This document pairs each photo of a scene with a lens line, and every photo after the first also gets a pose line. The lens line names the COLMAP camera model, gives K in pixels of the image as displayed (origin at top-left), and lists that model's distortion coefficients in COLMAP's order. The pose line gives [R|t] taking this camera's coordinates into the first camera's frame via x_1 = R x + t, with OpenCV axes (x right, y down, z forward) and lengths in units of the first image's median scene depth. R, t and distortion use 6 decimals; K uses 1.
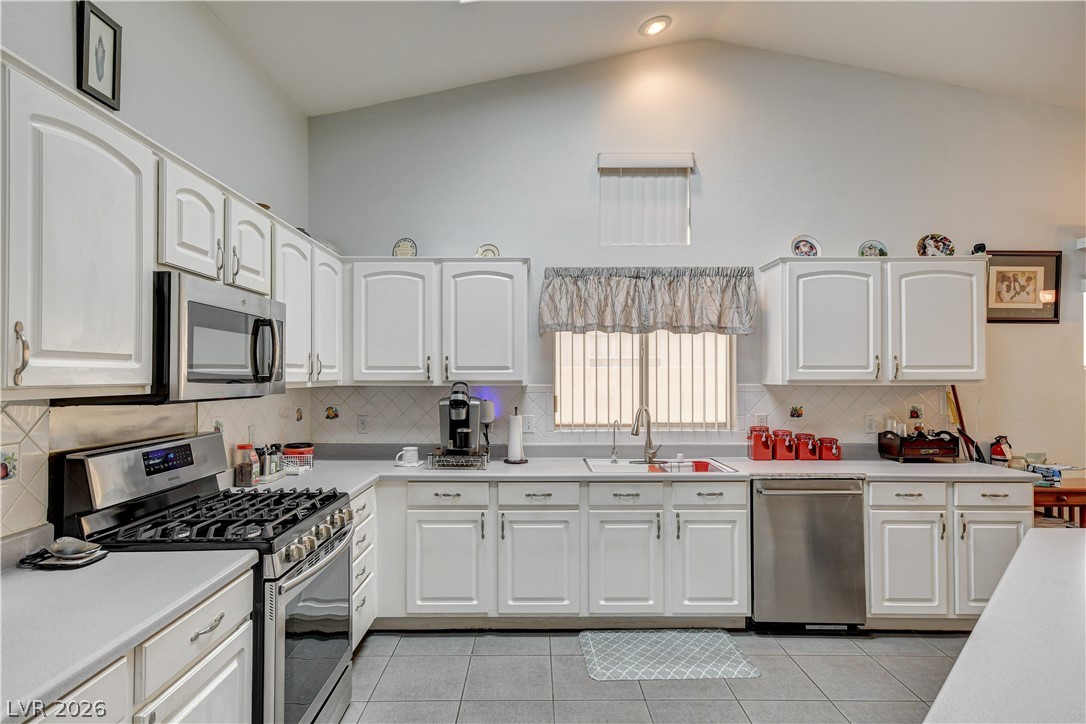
lens RADIAL K [[564.2, 0, 537.0], [0, 564.2, 369.5], [0, 0, 1]] dist [0.022664, 0.002700]
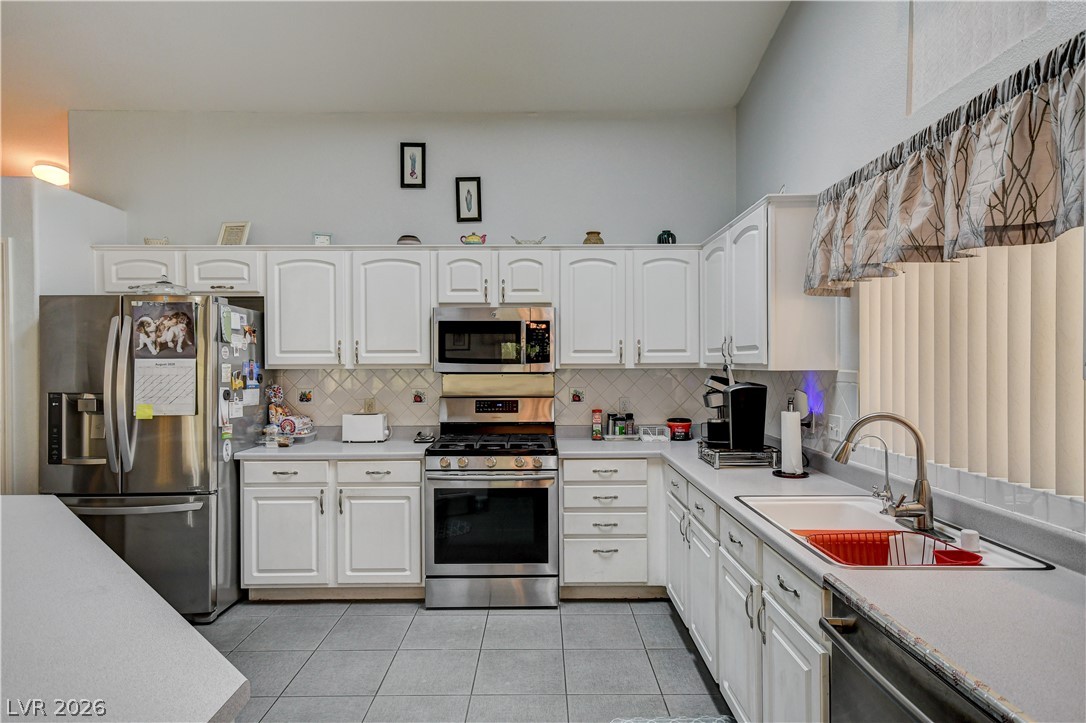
lens RADIAL K [[619.6, 0, 537.7], [0, 619.6, 365.9], [0, 0, 1]] dist [0.020181, 0.002663]
pose [[-0.009679, 0.005693, -0.999937, 0.753117], [0.012263, 0.999909, 0.005574, 0.013317], [0.999878, -0.012208, -0.009748, 0.672028]]
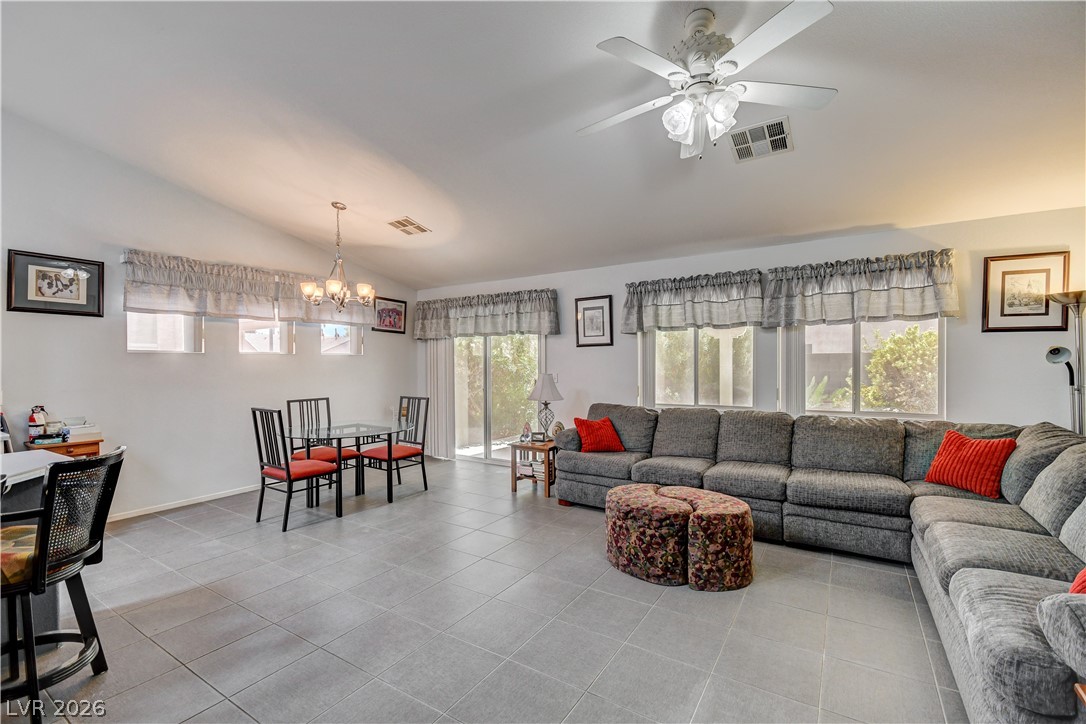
lens RADIAL K [[475.7, 0, 539.8], [0, 475.7, 368.5], [0, 0, 1]] dist [0.013371, -0.004924]
pose [[0.544919, -0.012795, 0.838391, 0.558577], [0.000235, 0.999886, 0.015106, 0.022283], [-0.838488, -0.008034, 0.544860, -0.463168]]
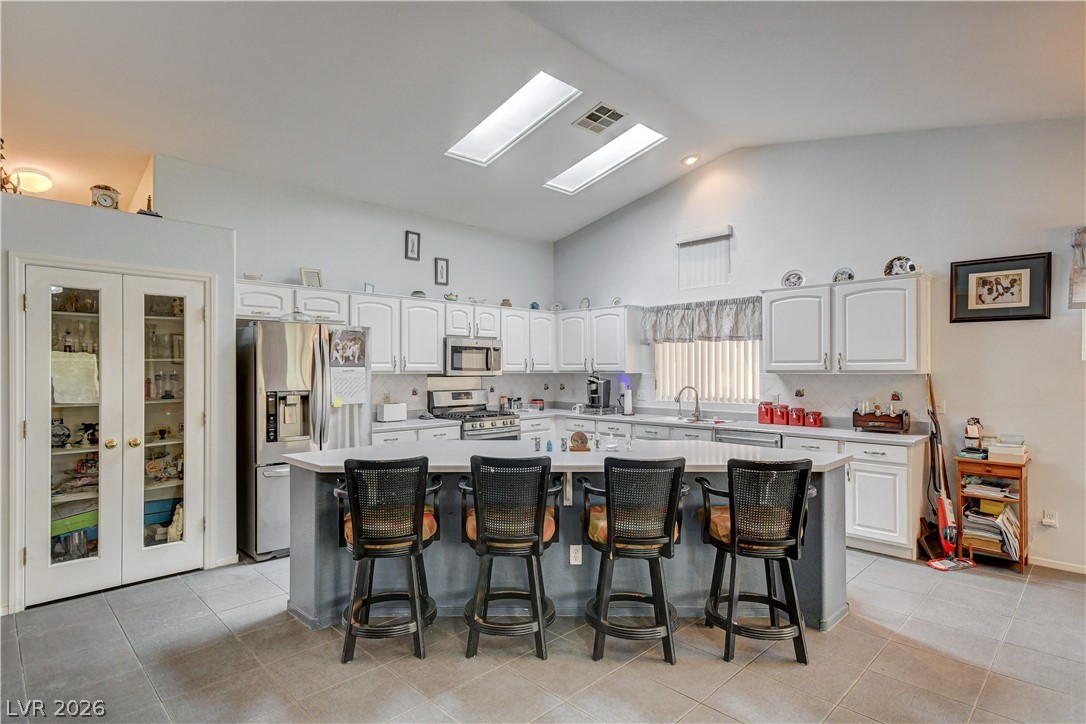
lens RADIAL K [[564.2, 0, 550.8], [0, 564.2, 366.3], [0, 0, 1]] dist [0.022664, 0.002700]
pose [[0.707732, -0.005703, -0.706458, 1.063659], [0.008001, 0.999968, -0.000057, 0.002908], [0.706436, -0.005611, 0.707755, -0.465755]]
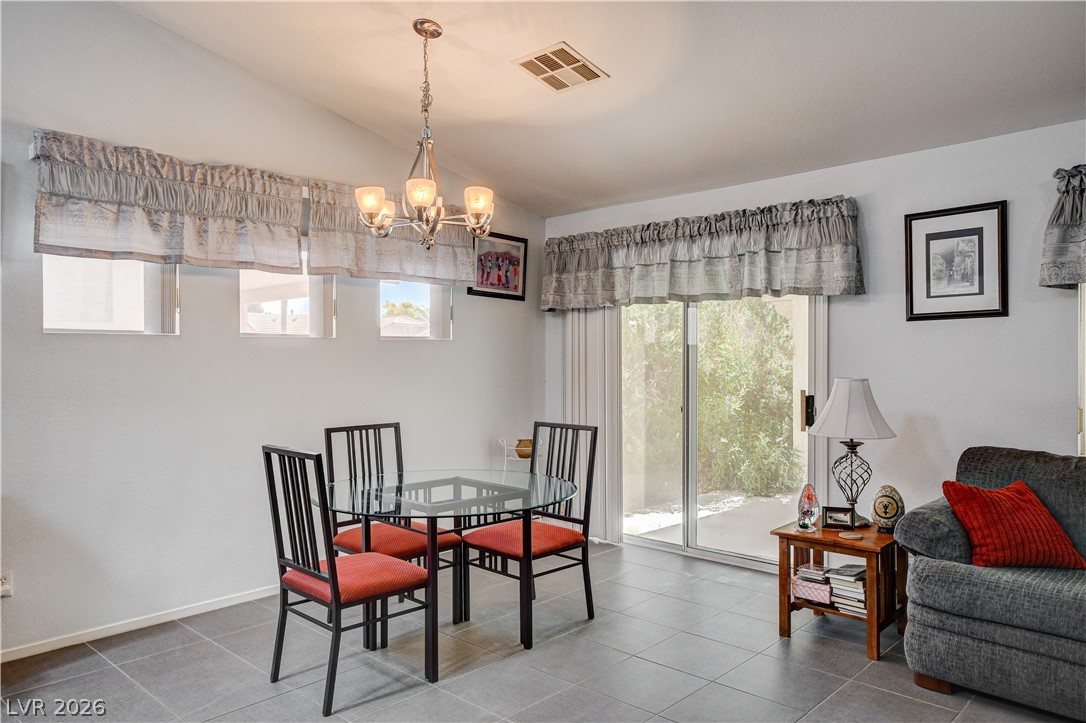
lens RADIAL K [[758.7, 0, 541.0], [0, 758.7, 369.7], [0, 0, 1]] dist [0.011956, 0.022033]
pose [[0.688926, -0.012745, 0.724720, 0.726328], [-0.000650, 0.999834, 0.018201, 0.028922], [-0.724832, -0.013011, 0.688803, -0.098354]]
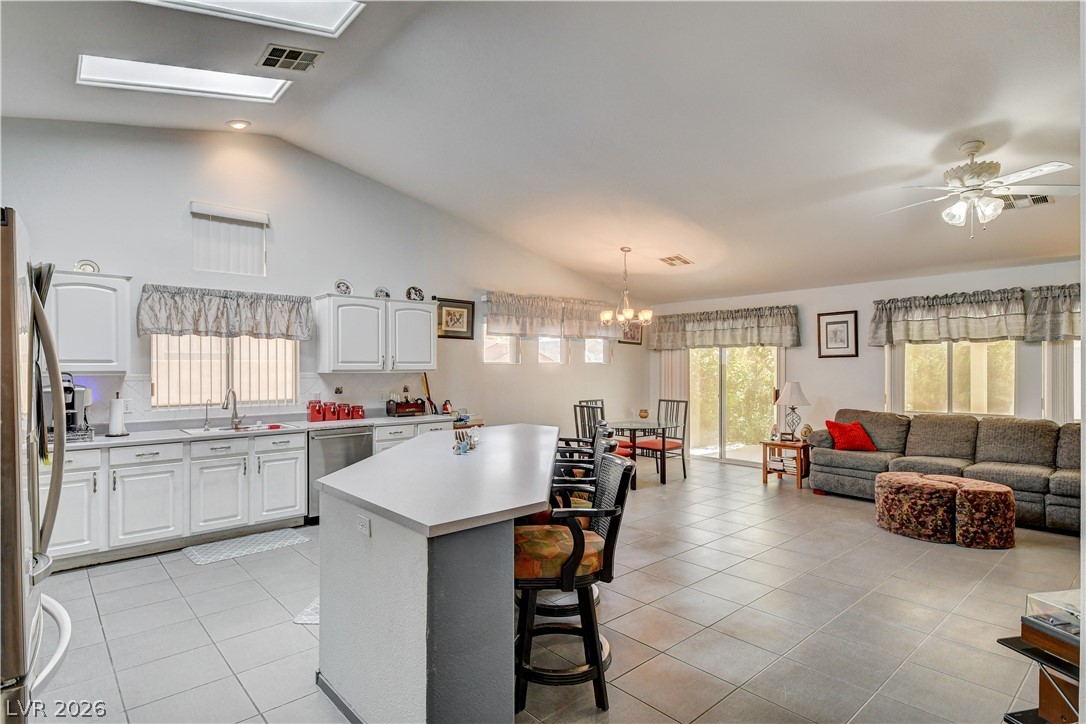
lens RADIAL K [[564.2, 0, 541.3], [0, 564.2, 369.3], [0, 0, 1]] dist [0.022664, 0.002700]
pose [[0.746647, -0.003702, 0.665210, -0.176465], [-0.002185, 0.999965, 0.008018, 0.002266], [-0.665217, -0.007441, 0.746613, -0.573709]]
